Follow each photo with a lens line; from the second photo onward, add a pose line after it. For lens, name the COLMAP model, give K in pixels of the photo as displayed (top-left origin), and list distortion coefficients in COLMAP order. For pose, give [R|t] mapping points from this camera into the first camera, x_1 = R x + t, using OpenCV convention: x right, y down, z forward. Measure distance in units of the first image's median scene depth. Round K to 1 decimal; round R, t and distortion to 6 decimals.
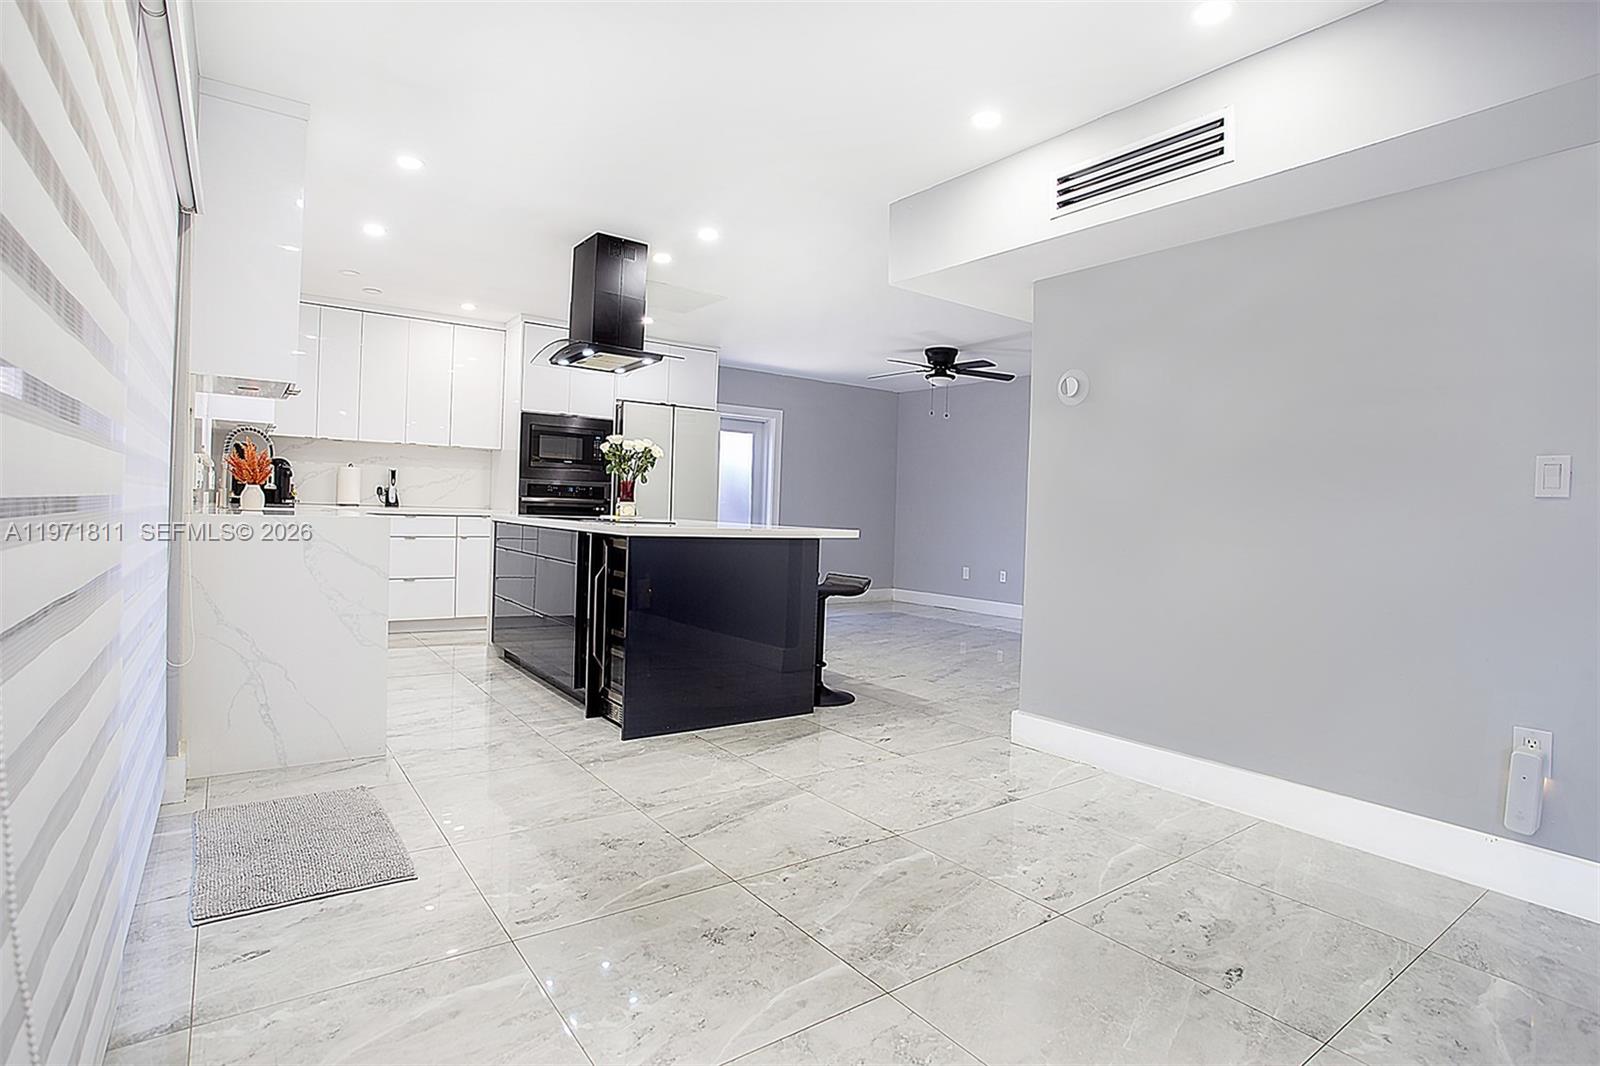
lens RADIAL K [[805.5, 0, 785.4], [0, 805.5, 511.1], [0, 0, 1]] dist [-0.058769, 0.012009]
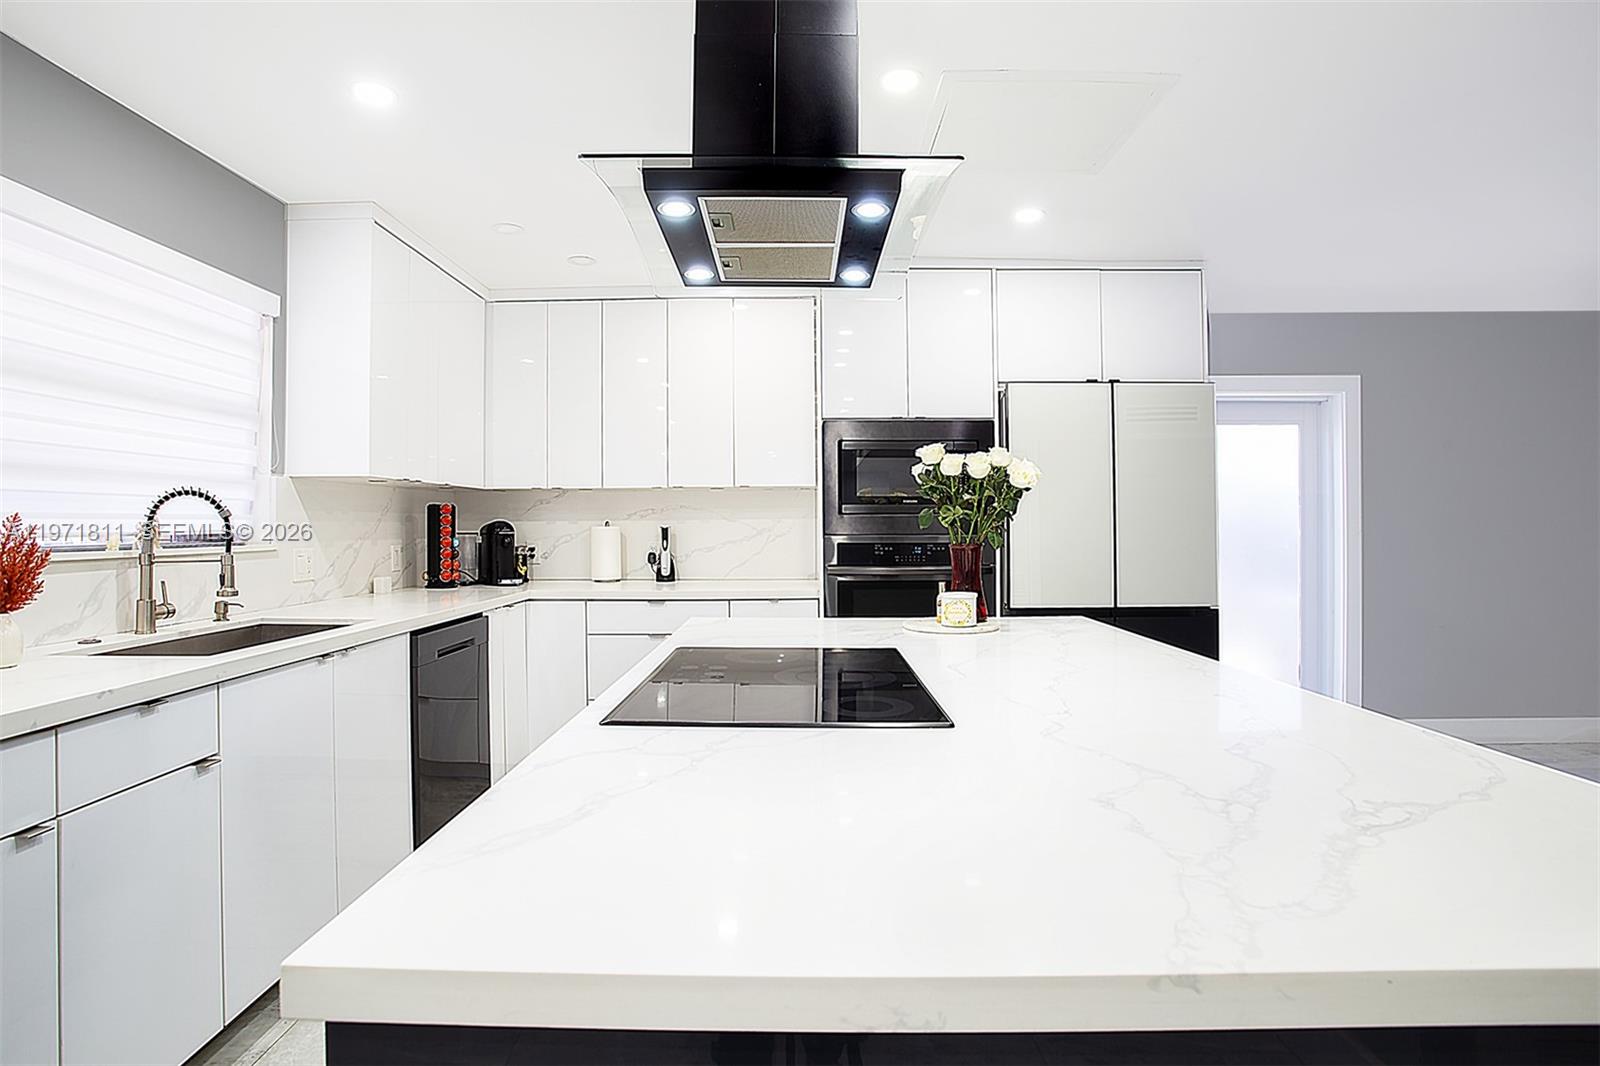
lens RADIAL K [[805.5, 0, 789.2], [0, 805.5, 517.0], [0, 0, 1]] dist [-0.058769, 0.012009]
pose [[0.802882, -0.043266, -0.594566, -0.002013], [0.028323, 0.999005, -0.034450, -0.047659], [0.595465, 0.010819, 0.803308, 0.719443]]
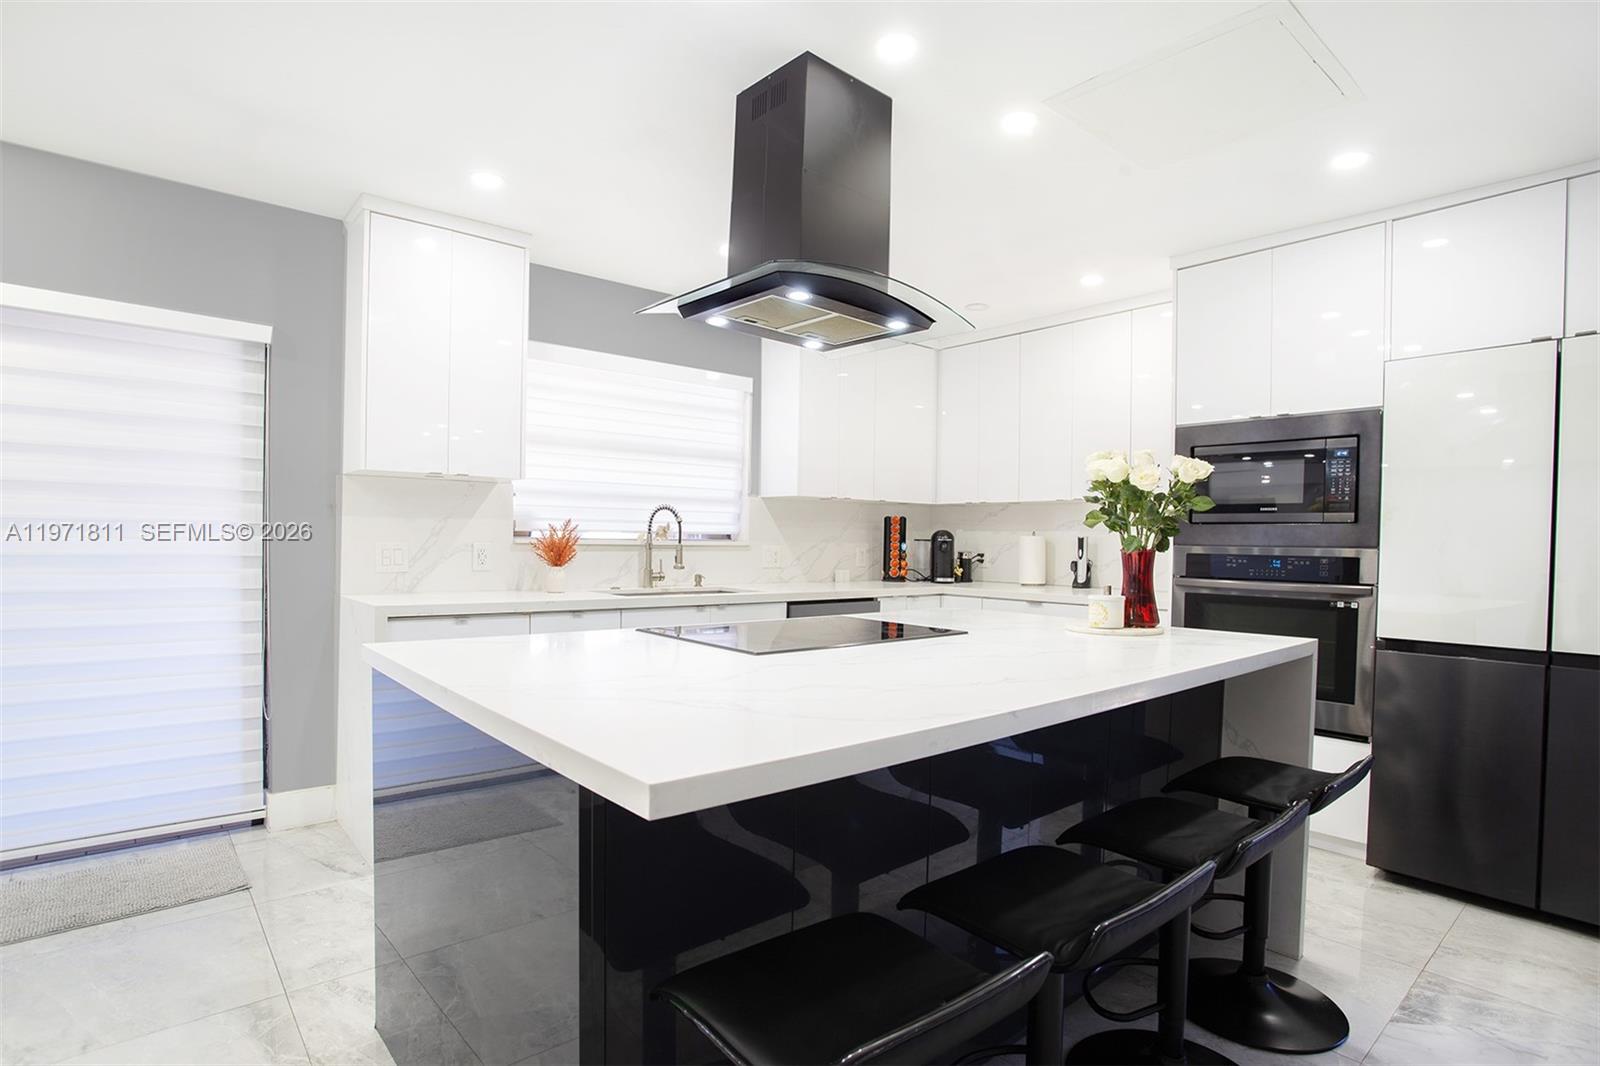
lens RADIAL K [[805.5, 0, 790.2], [0, 805.5, 554.6], [0, 0, 1]] dist [-0.058769, 0.012009]
pose [[0.076023, -0.014705, -0.996998, 0.283631], [-0.016812, 0.999730, -0.016027, -0.028438], [0.996964, 0.017980, 0.075755, 0.960997]]
